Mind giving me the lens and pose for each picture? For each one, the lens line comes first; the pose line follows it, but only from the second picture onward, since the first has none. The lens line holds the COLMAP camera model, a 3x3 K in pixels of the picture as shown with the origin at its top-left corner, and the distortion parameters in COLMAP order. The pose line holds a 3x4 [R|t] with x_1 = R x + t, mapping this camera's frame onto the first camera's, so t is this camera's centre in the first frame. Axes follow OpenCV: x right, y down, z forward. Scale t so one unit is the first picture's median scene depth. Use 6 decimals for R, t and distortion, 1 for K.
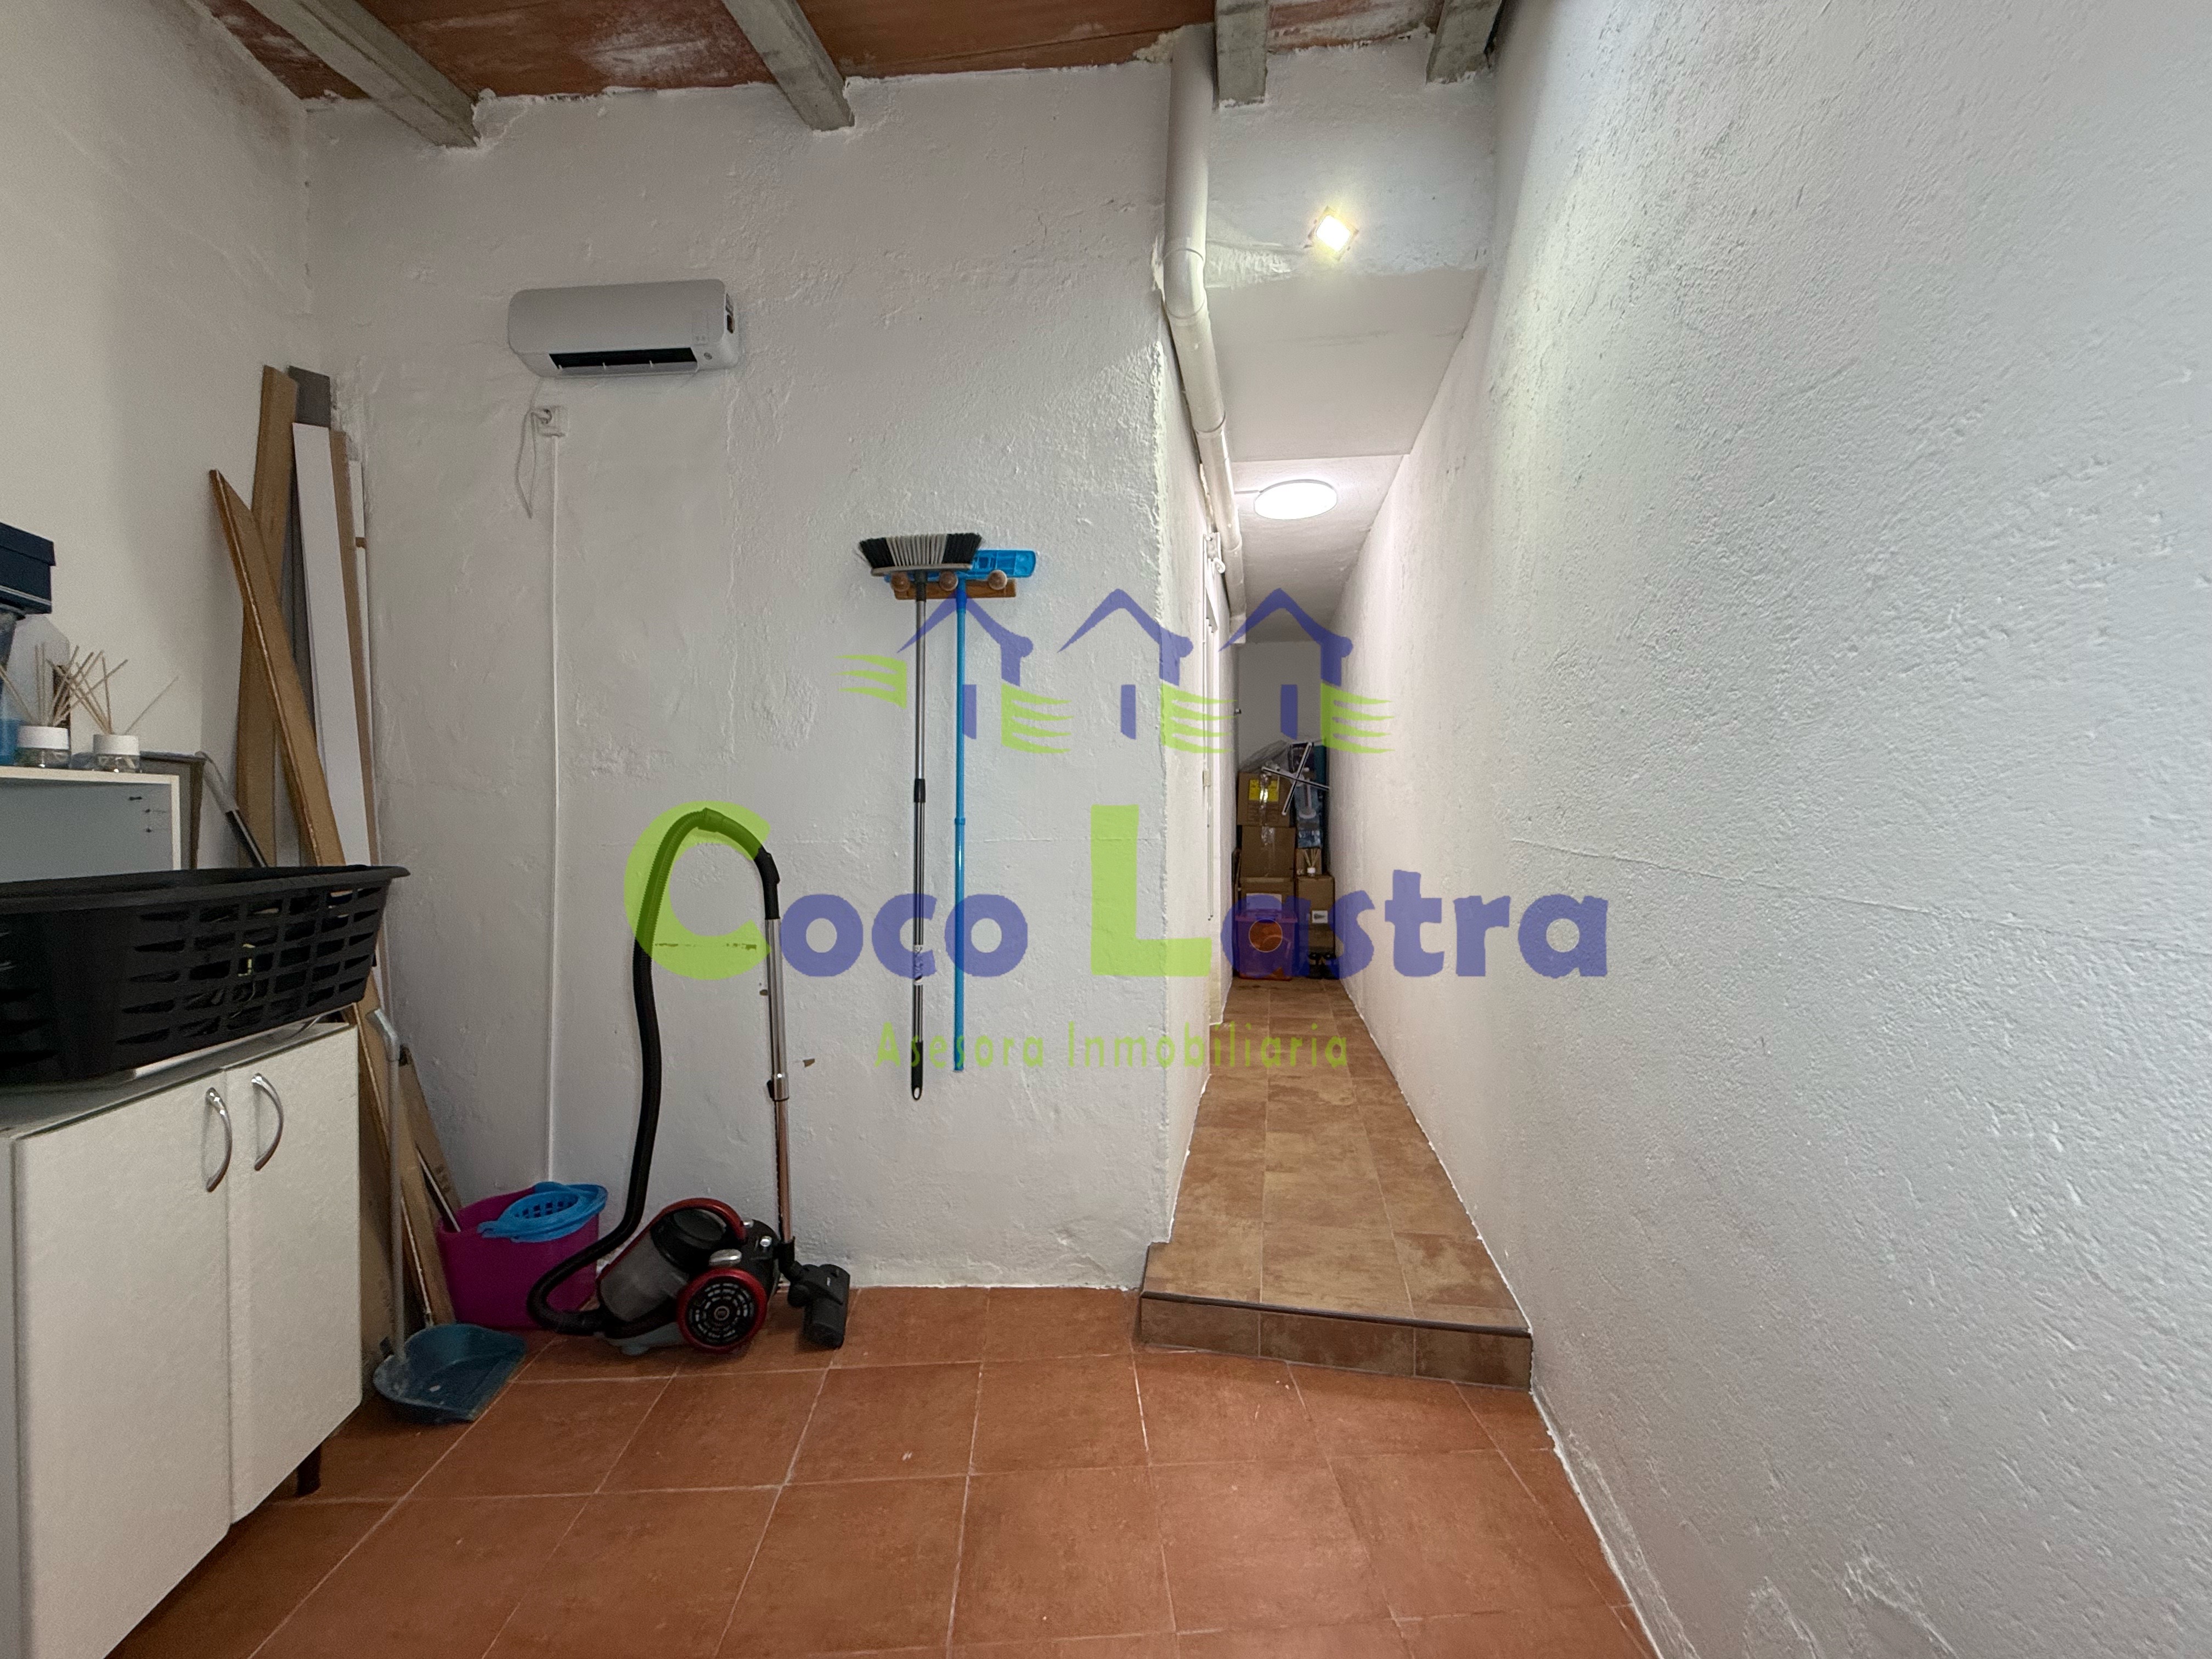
lens RADIAL K [[880.7, 0, 1096.5], [0, 880.7, 831.8], [0, 0, 1]] dist [-0.000159, 0.000108]
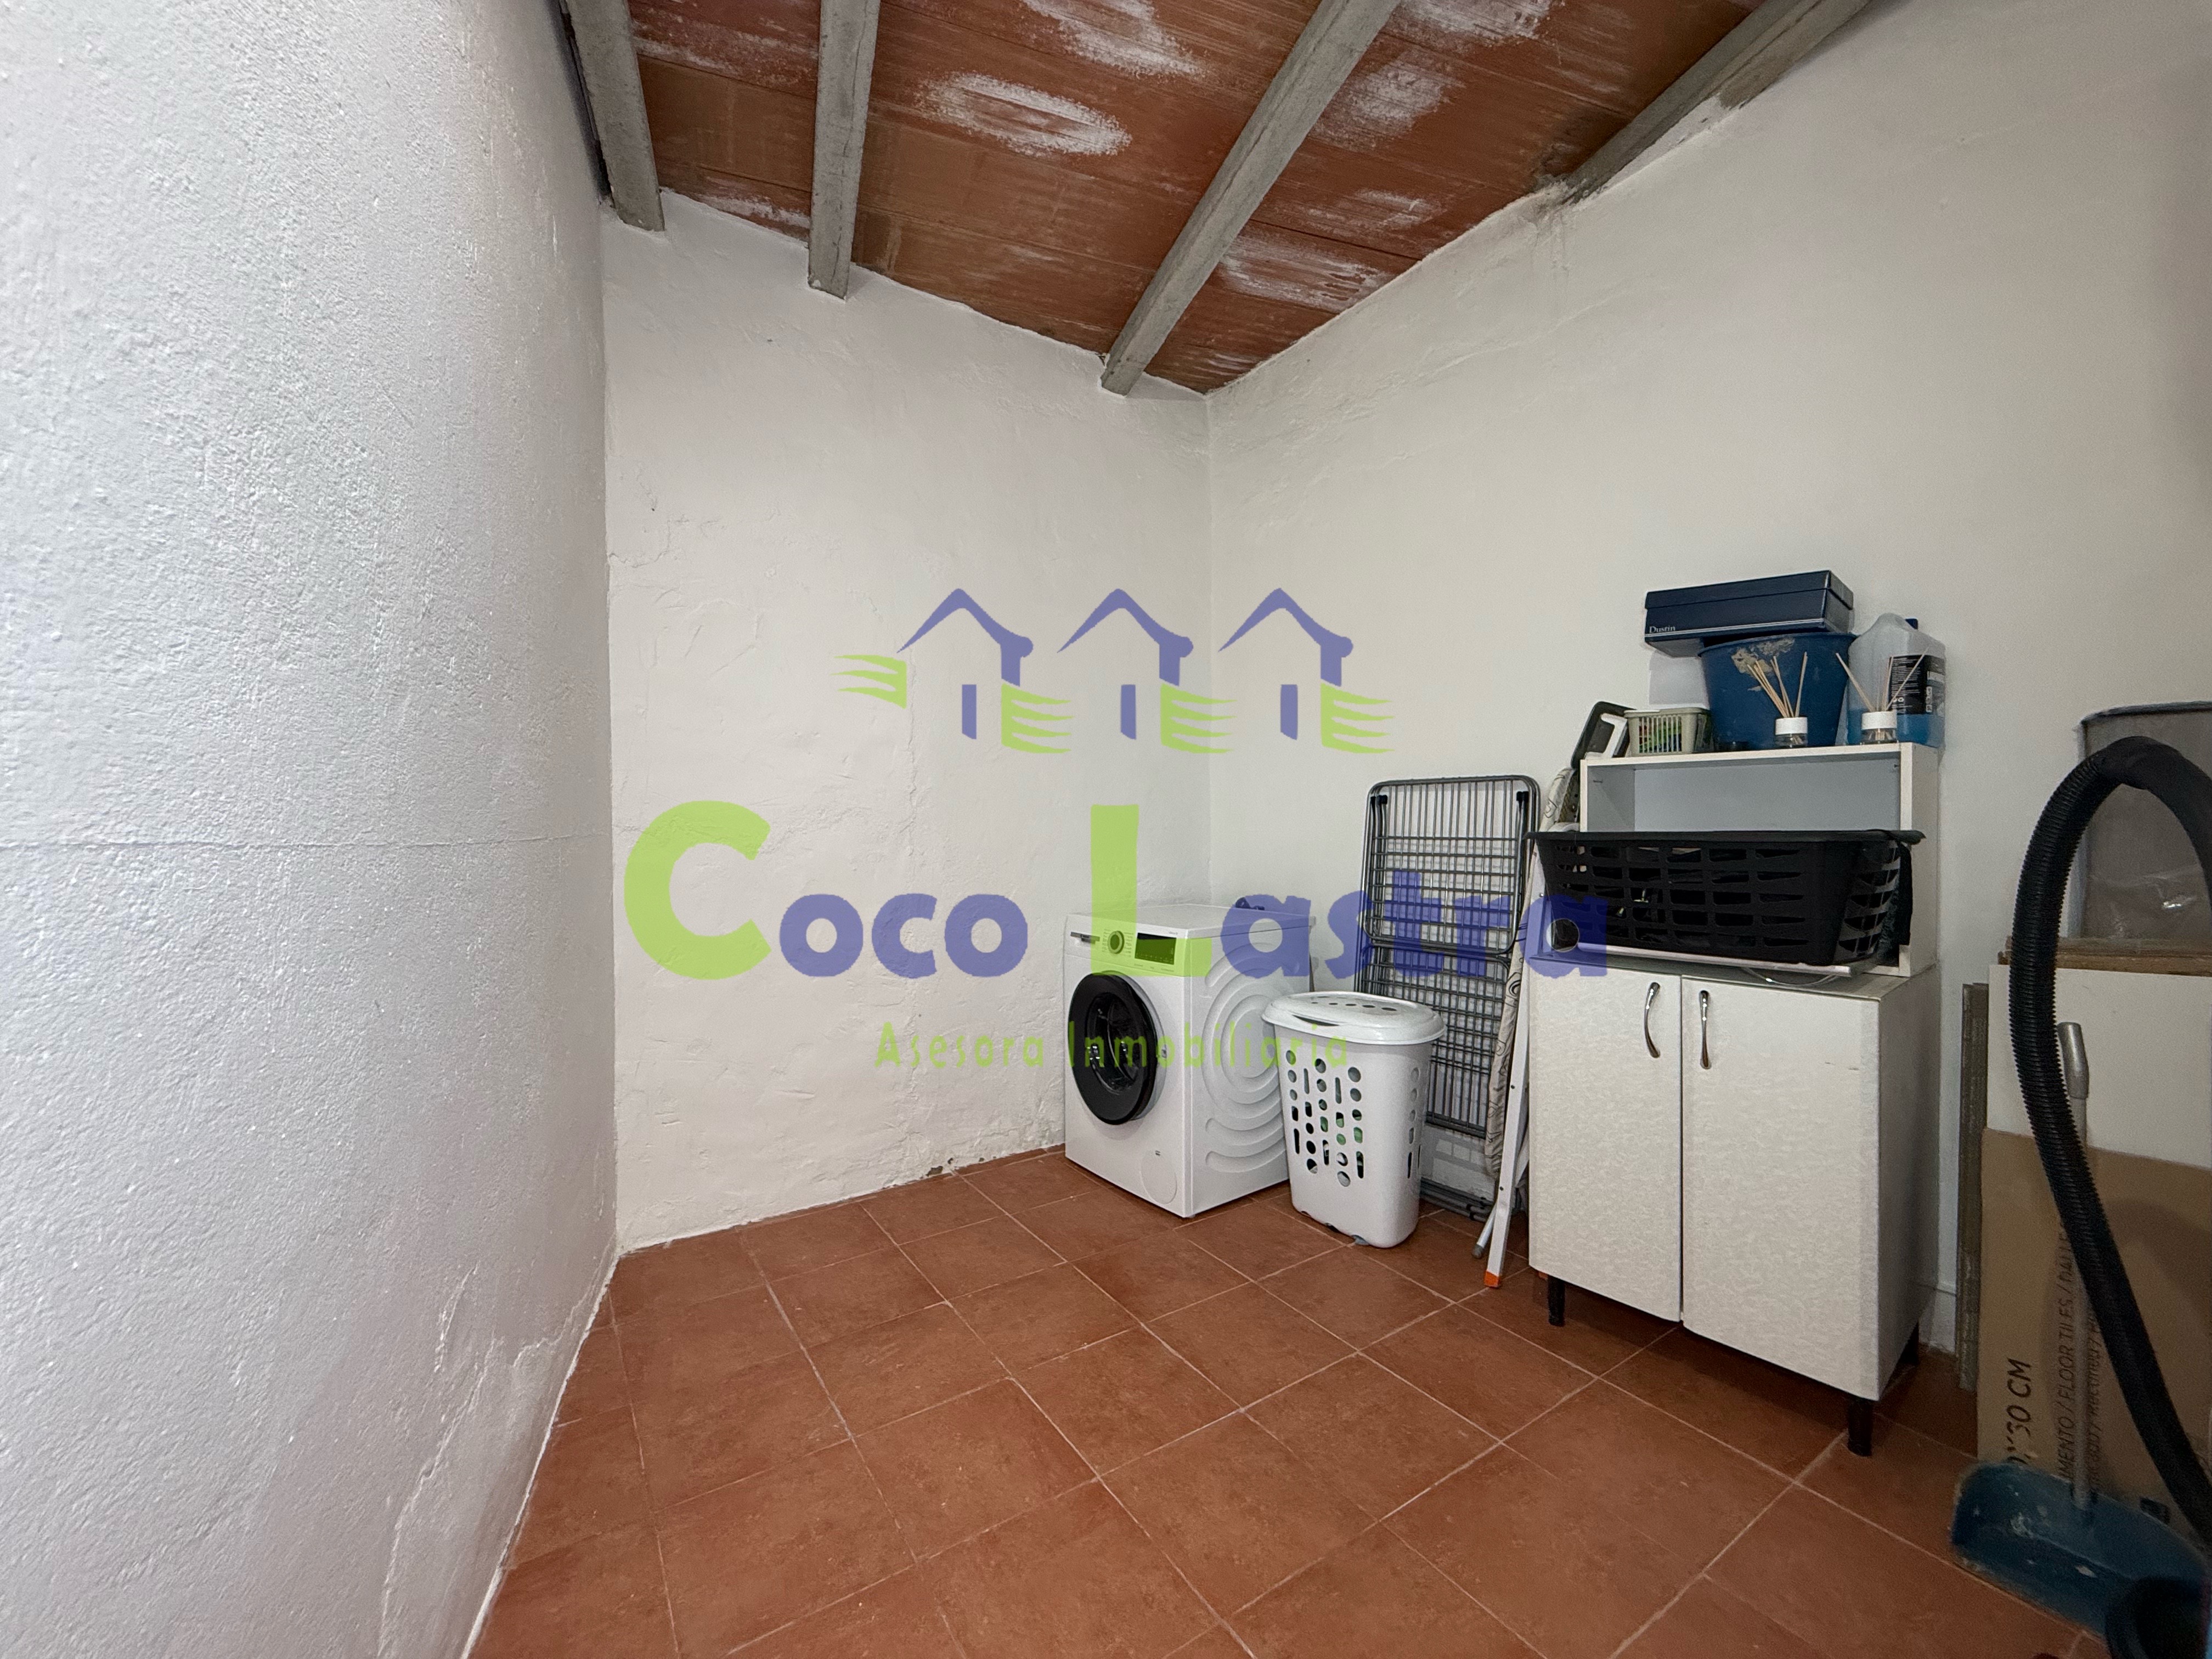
lens RADIAL K [[880.7, 0, 1096.5], [0, 880.7, 831.8], [0, 0, 1]] dist [-0.000159, 0.000108]
pose [[-0.870215, 0.017795, -0.492350, 0.399448], [-0.000493, 0.999316, 0.036989, 0.008761], [0.492672, 0.032431, -0.869611, 1.660229]]
